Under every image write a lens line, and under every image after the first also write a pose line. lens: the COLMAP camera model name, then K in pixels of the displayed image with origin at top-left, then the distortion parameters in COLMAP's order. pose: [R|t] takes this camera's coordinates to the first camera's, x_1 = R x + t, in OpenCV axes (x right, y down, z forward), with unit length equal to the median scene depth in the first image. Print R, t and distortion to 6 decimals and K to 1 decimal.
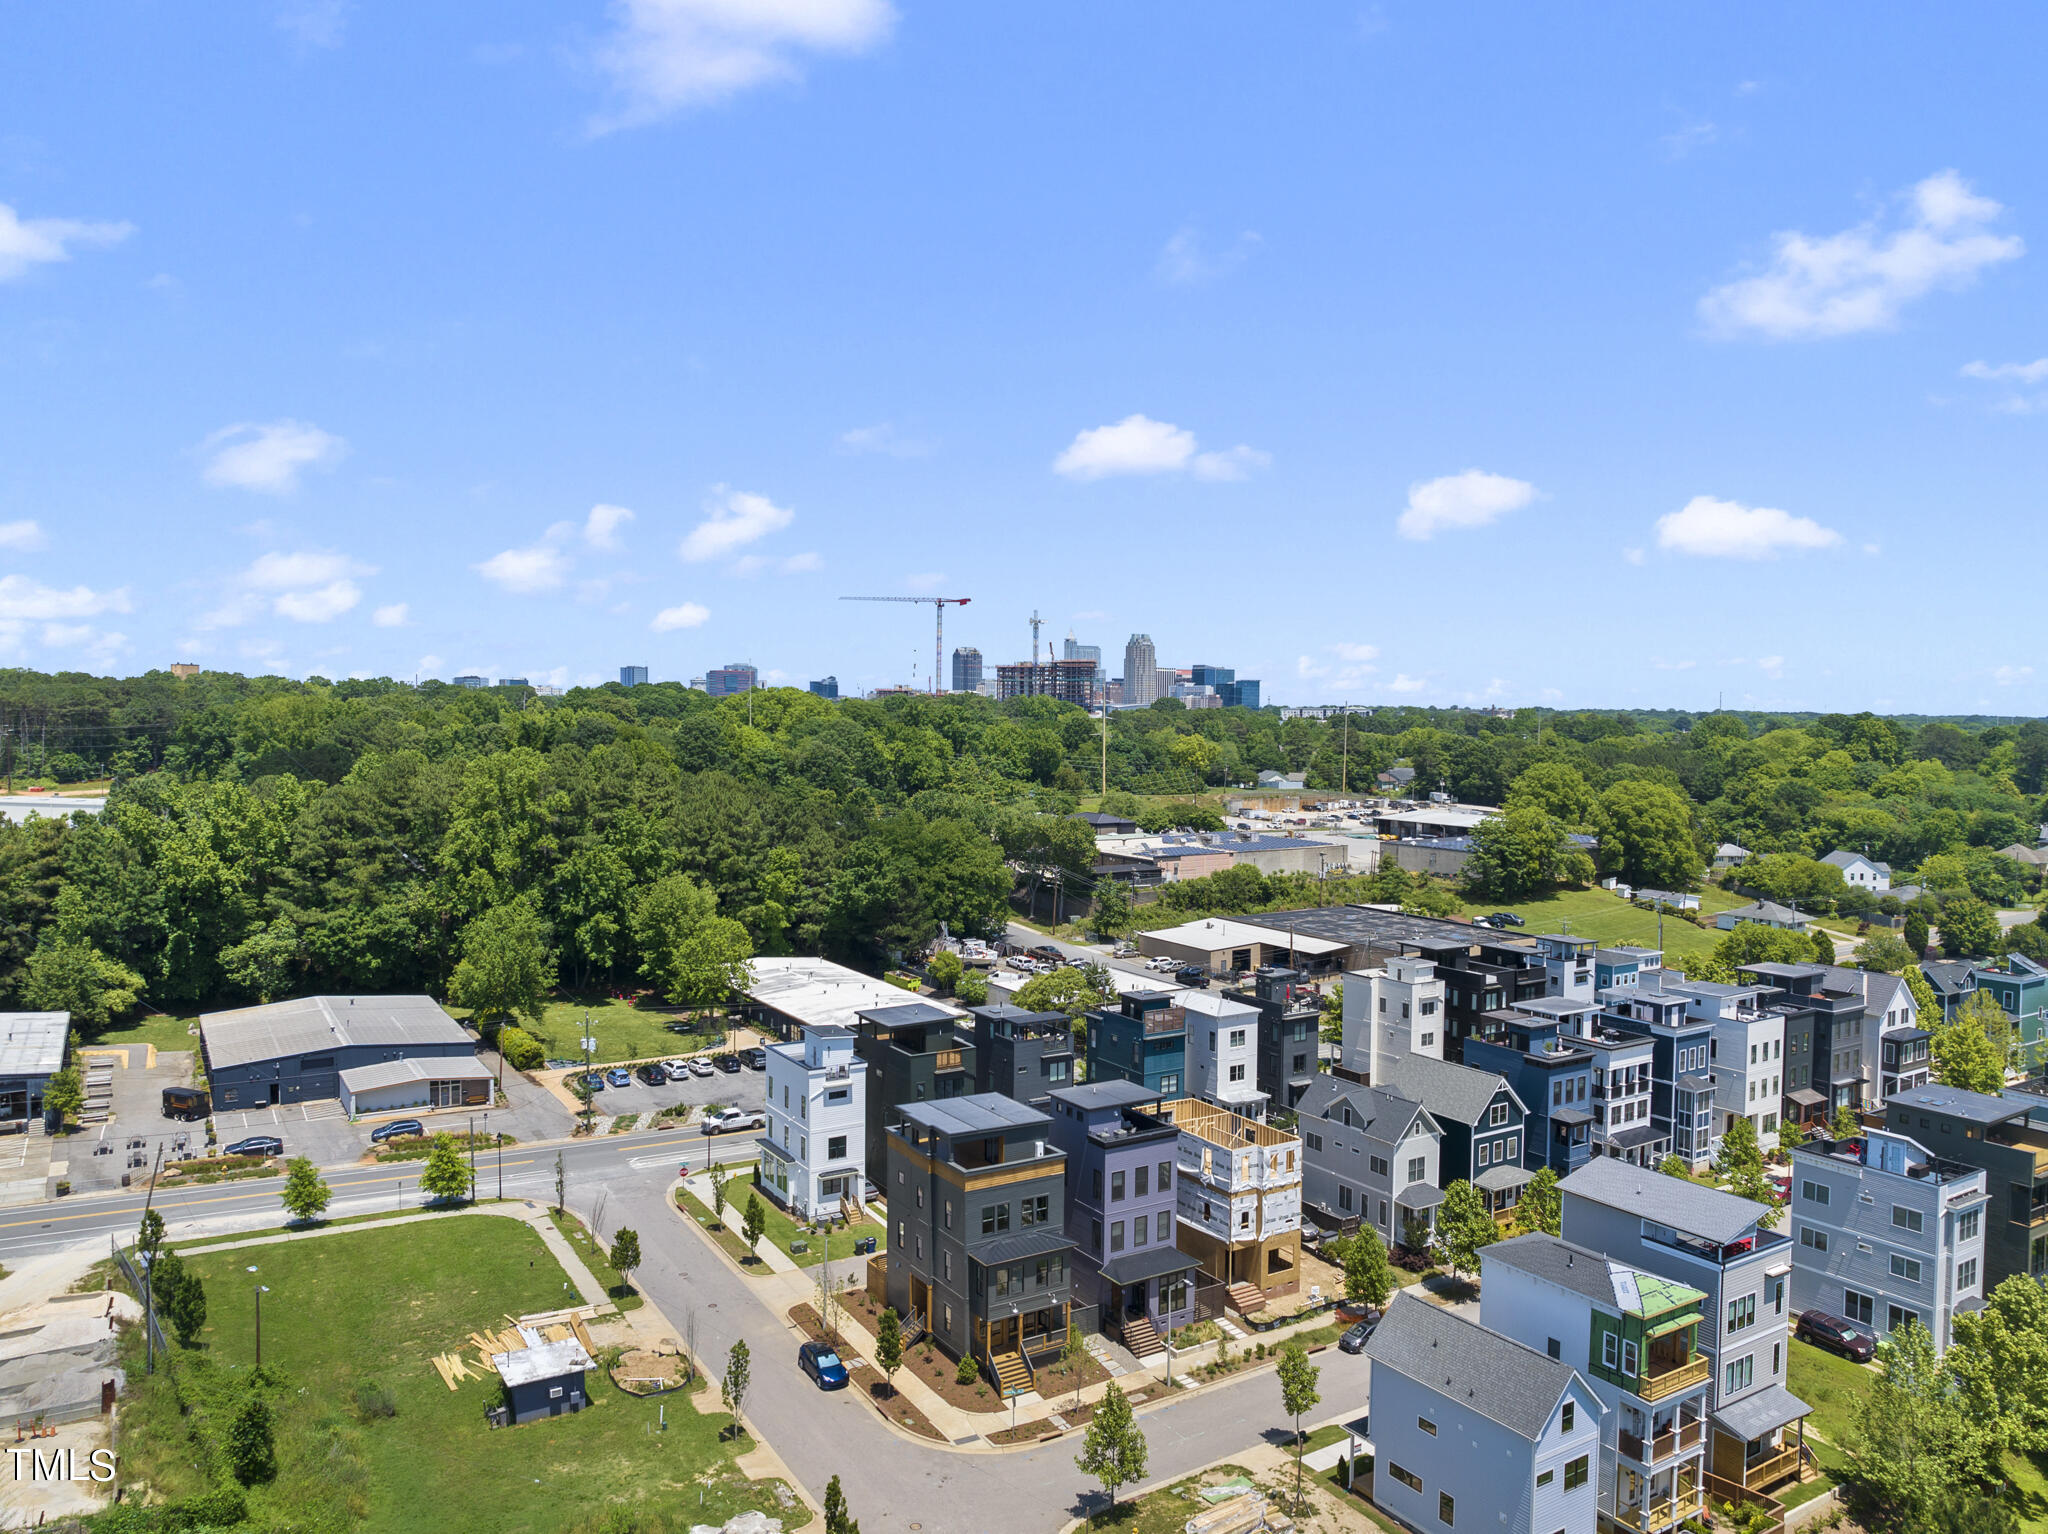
lens RADIAL K [[1412.7, 0, 1024.0], [0, 1412.7, 767.0], [0, 0, 1]] dist [-0.044738, 0.012159]
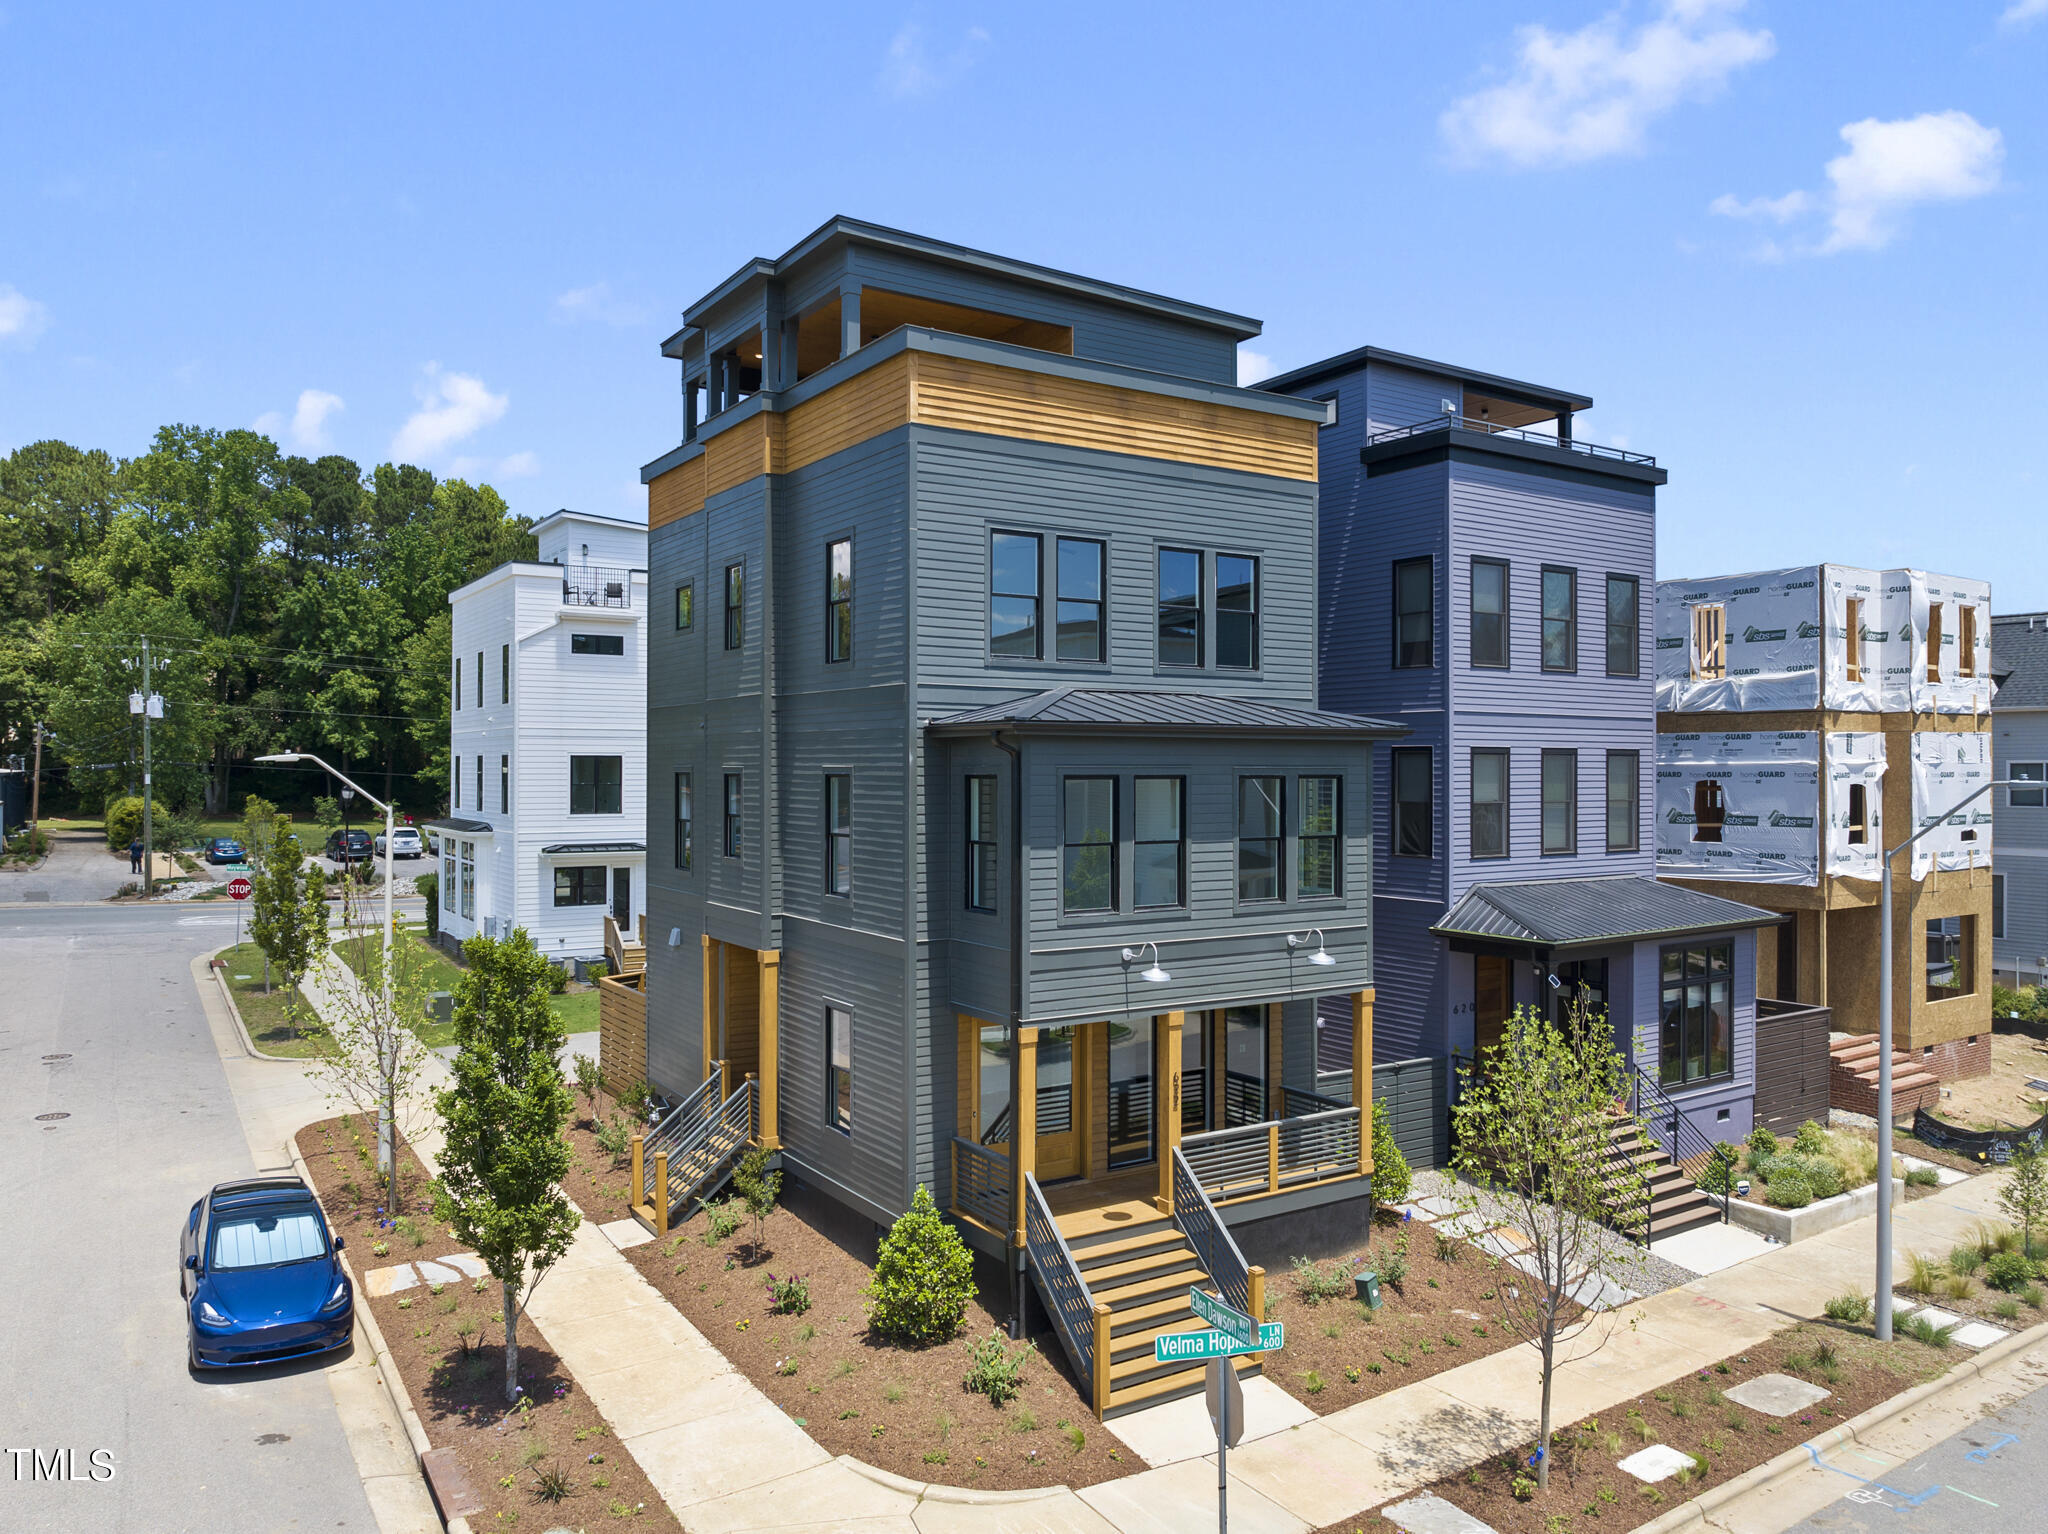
lens RADIAL K [[1457.6, 0, 1024.0], [0, 1457.6, 767.0], [0, 0, 1]] dist [-0.042649, 0.007849]
pose [[0.999899, -0.010369, 0.009752, -0.018774], [0.010678, 0.999427, -0.032123, 0.252713], [-0.009413, 0.032224, 0.999436, 0.547637]]
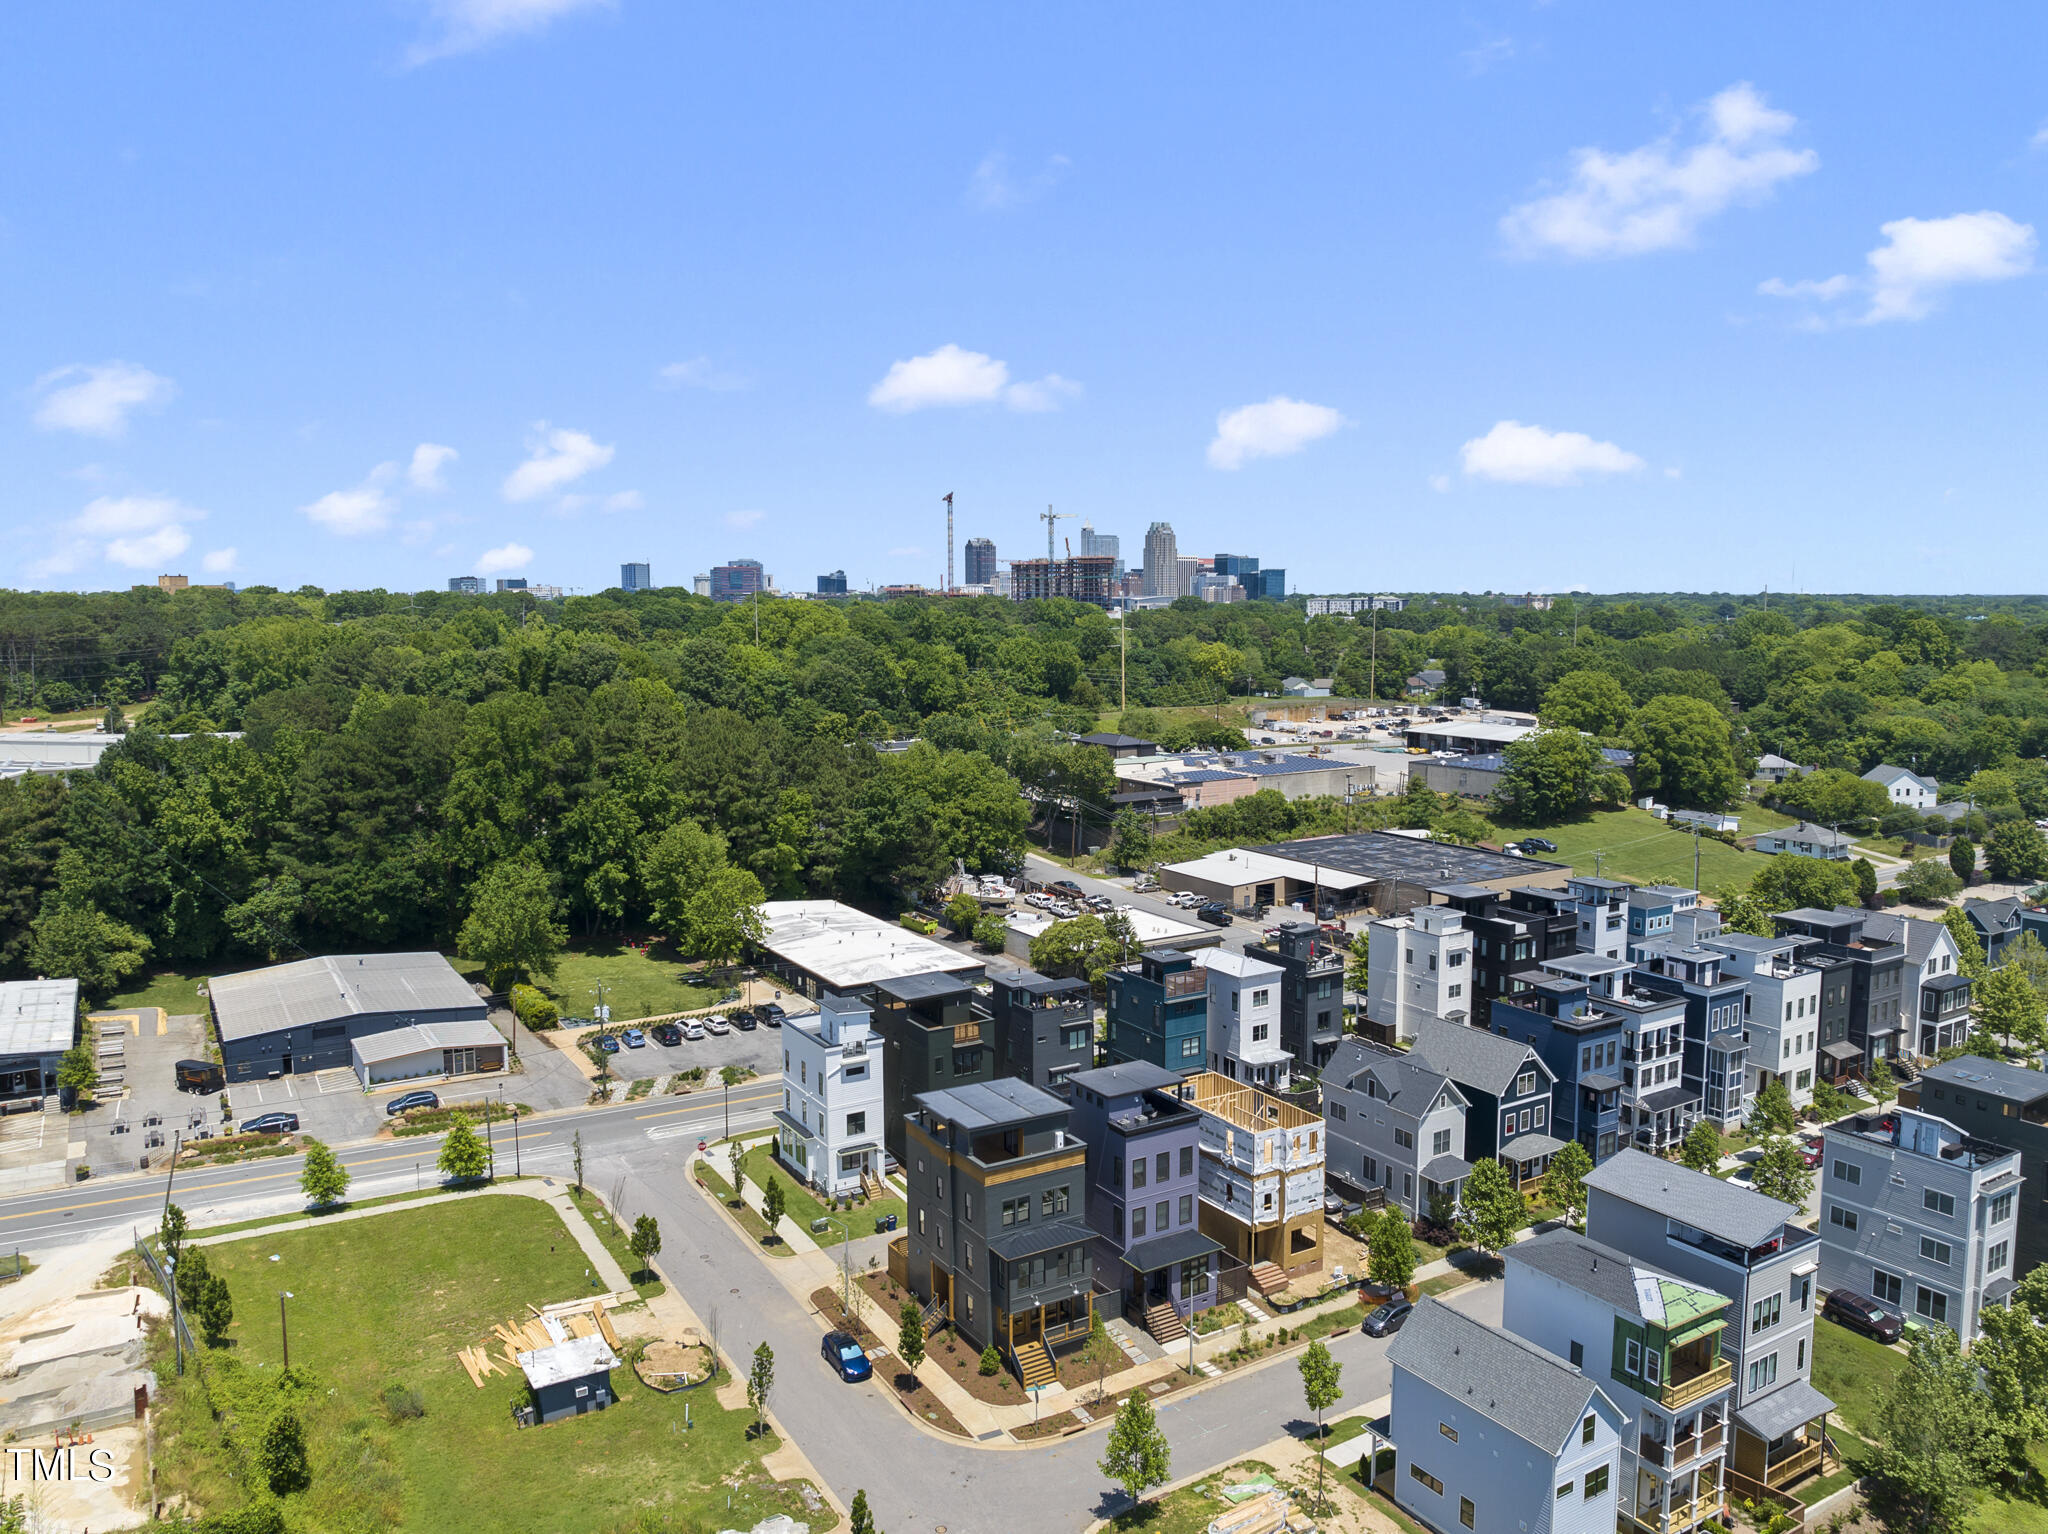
lens RADIAL K [[1457.6, 0, 1024.0], [0, 1457.6, 767.0], [0, 0, 1]] dist [-0.042649, 0.007849]
pose [[0.999844, -0.012640, -0.012364, 0.001454], [0.013507, 0.997258, 0.072756, -0.047664], [0.011411, -0.072911, 0.997273, -0.000810]]
